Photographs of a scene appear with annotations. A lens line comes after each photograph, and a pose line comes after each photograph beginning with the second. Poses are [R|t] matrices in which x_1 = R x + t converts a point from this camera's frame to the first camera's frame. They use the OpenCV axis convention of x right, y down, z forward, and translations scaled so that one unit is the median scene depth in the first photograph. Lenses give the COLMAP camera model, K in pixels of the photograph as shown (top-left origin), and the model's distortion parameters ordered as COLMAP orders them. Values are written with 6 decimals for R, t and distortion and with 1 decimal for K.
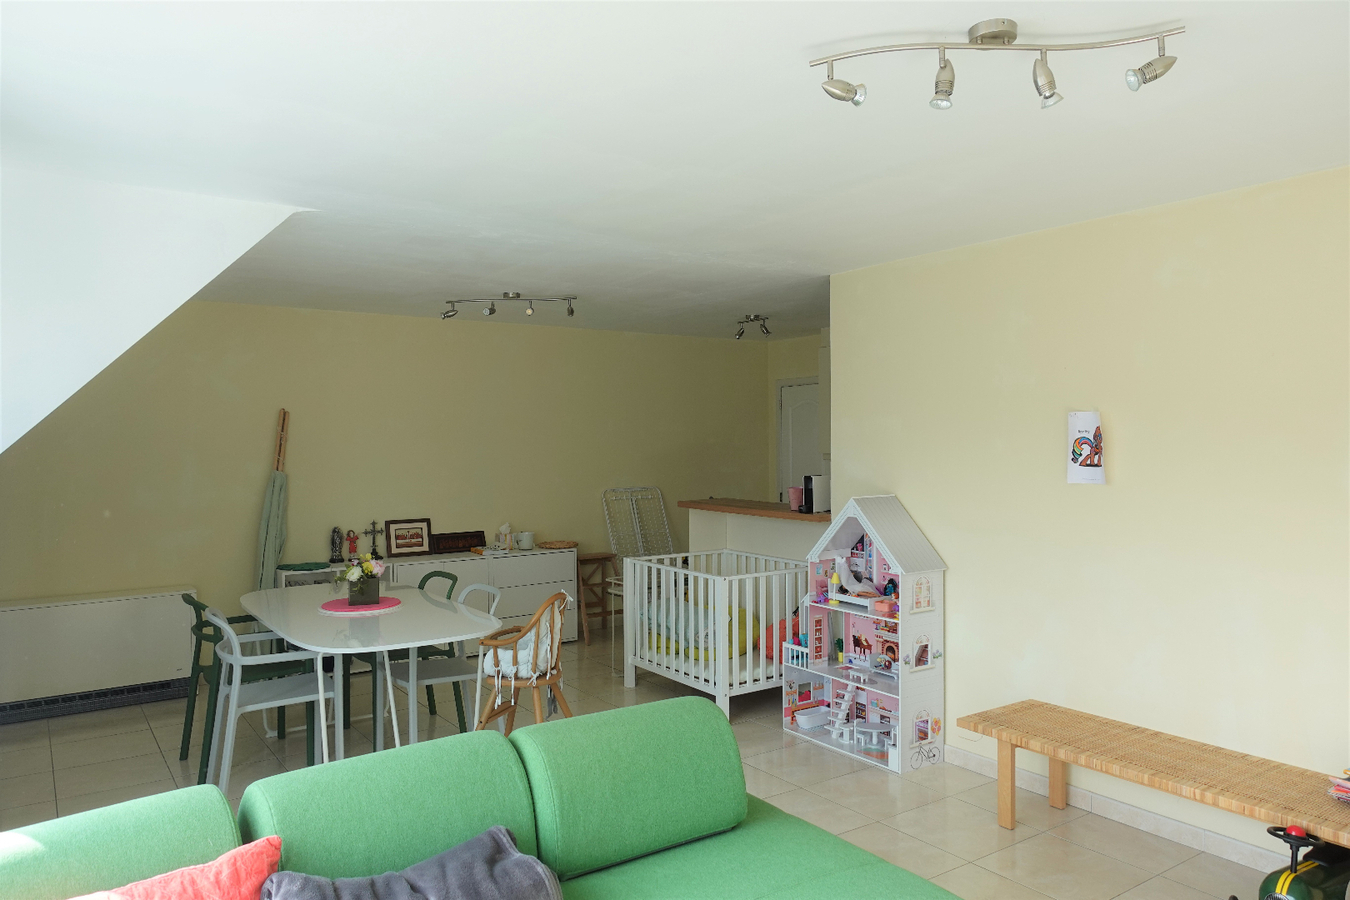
lens RADIAL K [[940.1, 0, 685.4], [0, 940.1, 471.3], [0, 0, 1]] dist [0.004752, -0.004984]
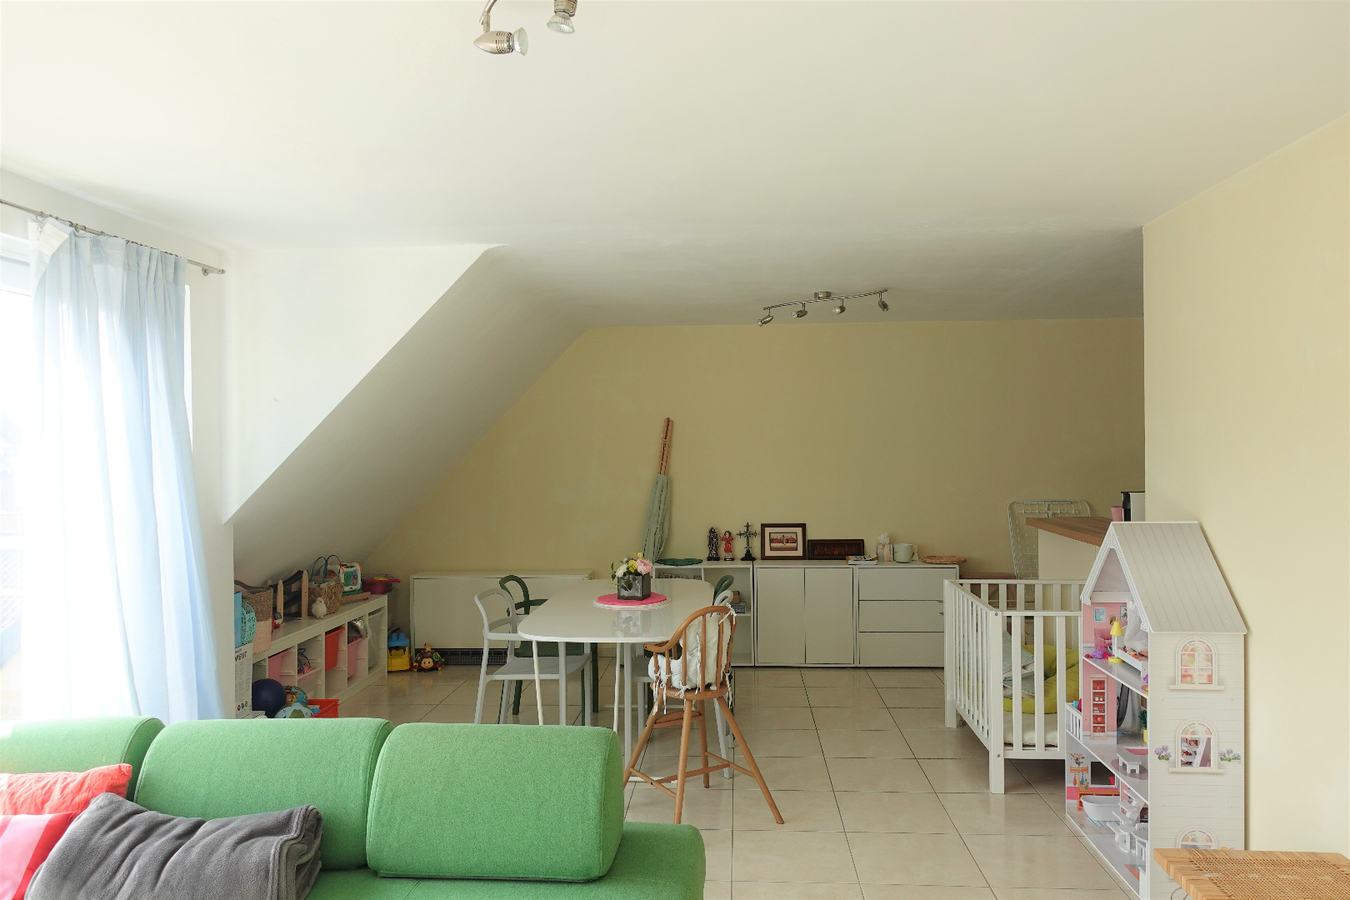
lens RADIAL K [[940.1, 0, 660.2], [0, 940.1, 464.9], [0, 0, 1]] dist [0.004752, -0.004984]
pose [[0.771636, 0.009777, -0.635989, 0.323949], [-0.016756, 0.999847, -0.004959, -0.006567], [0.635844, 0.014483, 0.771682, 0.169551]]
